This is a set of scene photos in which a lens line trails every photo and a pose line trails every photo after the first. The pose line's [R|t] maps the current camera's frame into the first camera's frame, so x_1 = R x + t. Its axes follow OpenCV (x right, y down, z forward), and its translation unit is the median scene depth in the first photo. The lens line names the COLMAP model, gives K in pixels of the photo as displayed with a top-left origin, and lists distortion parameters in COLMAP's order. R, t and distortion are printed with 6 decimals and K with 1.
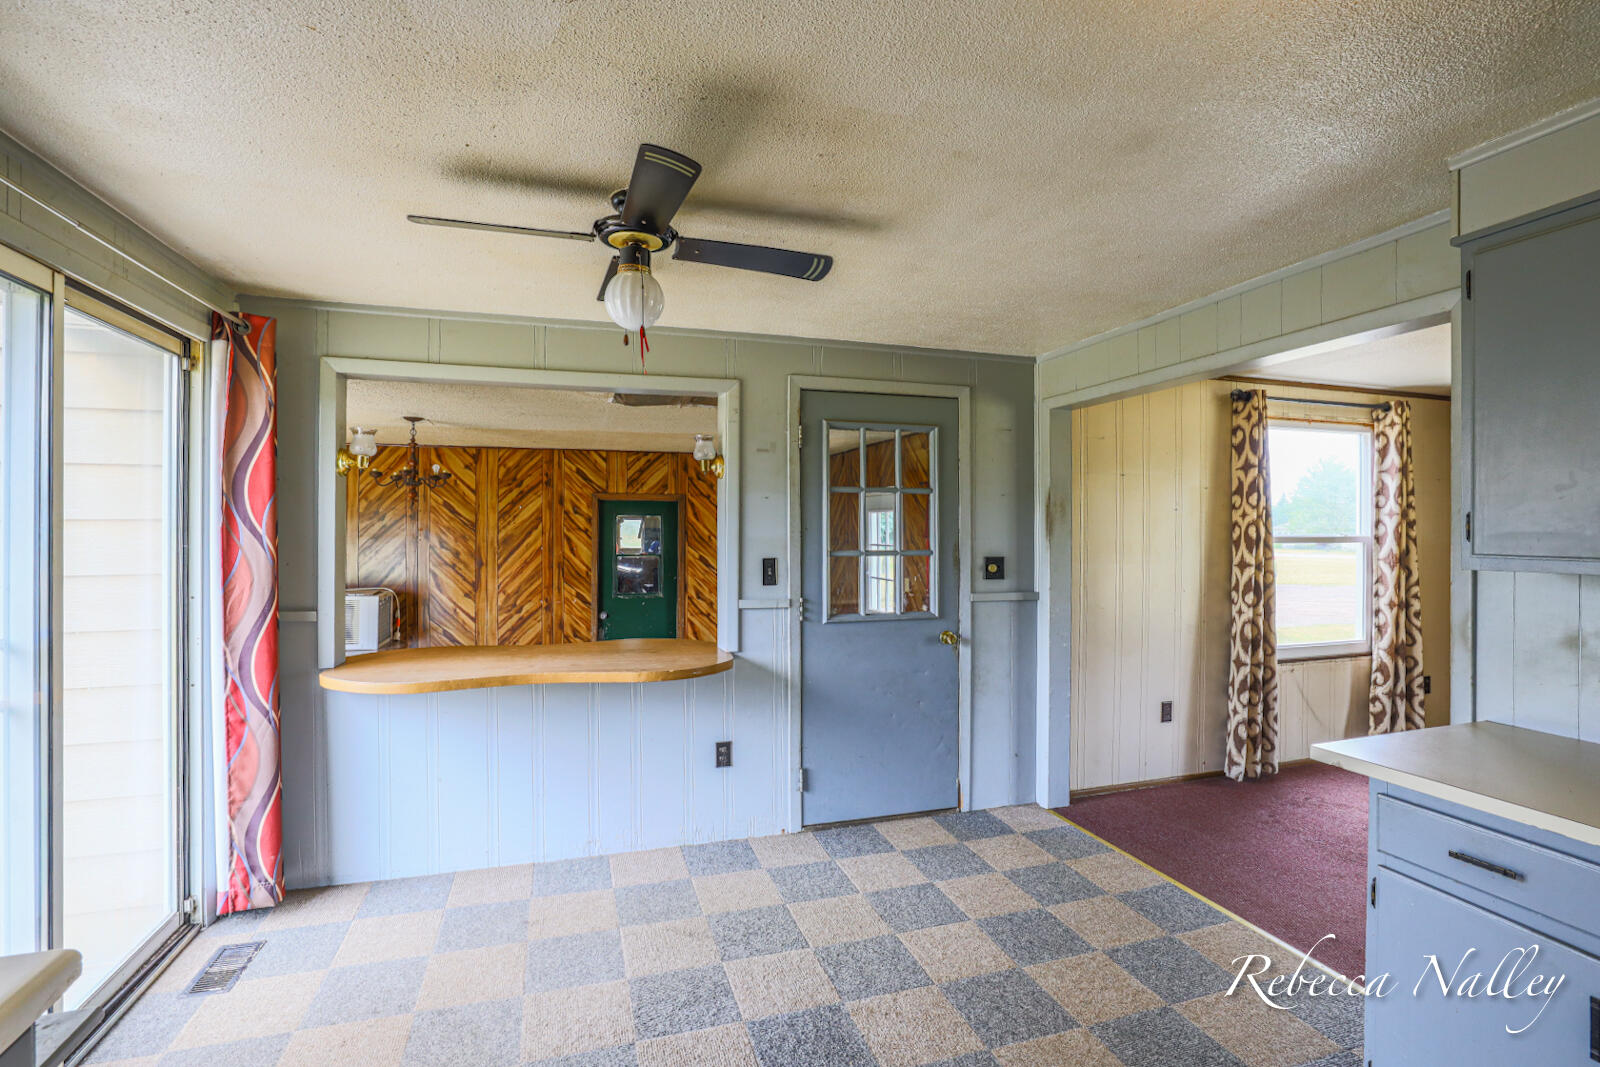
lens RADIAL K [[749.7, 0, 800.0], [0, 749.7, 533.5], [0, 0, 1]] dist [-0.014184, 0.000396]
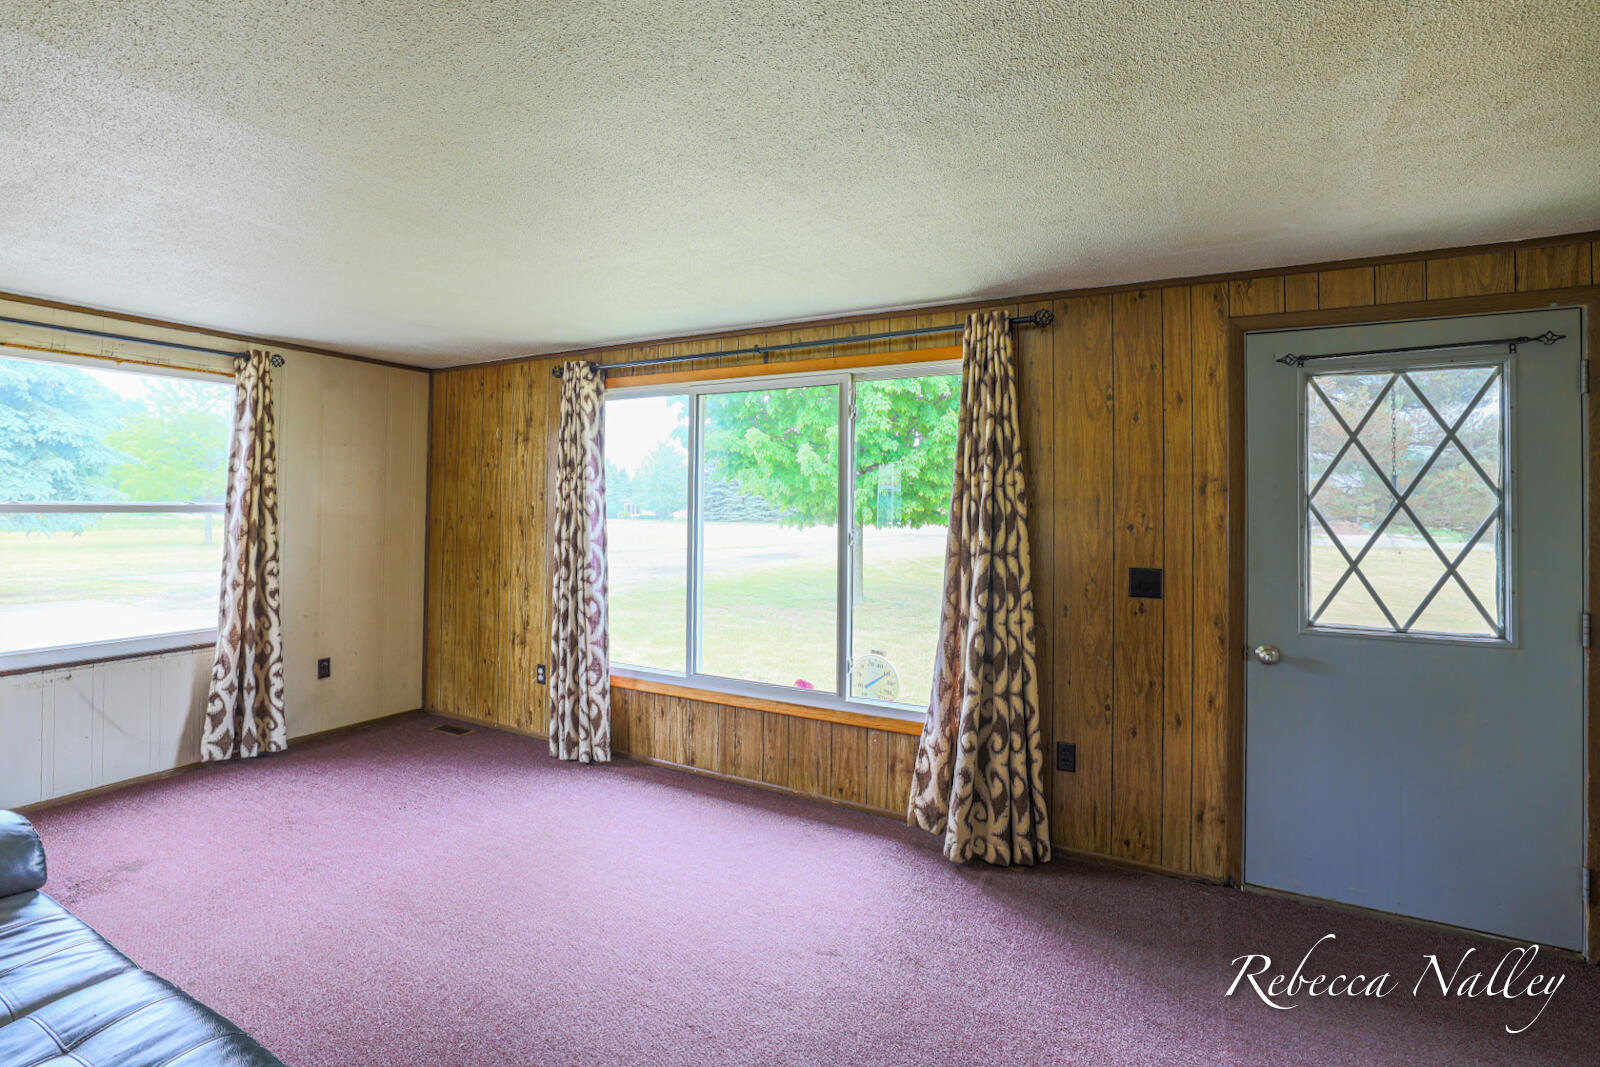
lens RADIAL K [[753.8, 0, 808.1], [0, 753.8, 482.3], [0, 0, 1]] dist [-0.020905, 0.000948]
pose [[0.735980, 0.026974, 0.676465, 0.695513], [-0.007084, 0.999458, -0.032146, 0.000814], [-0.676966, 0.018867, 0.735773, -0.086087]]
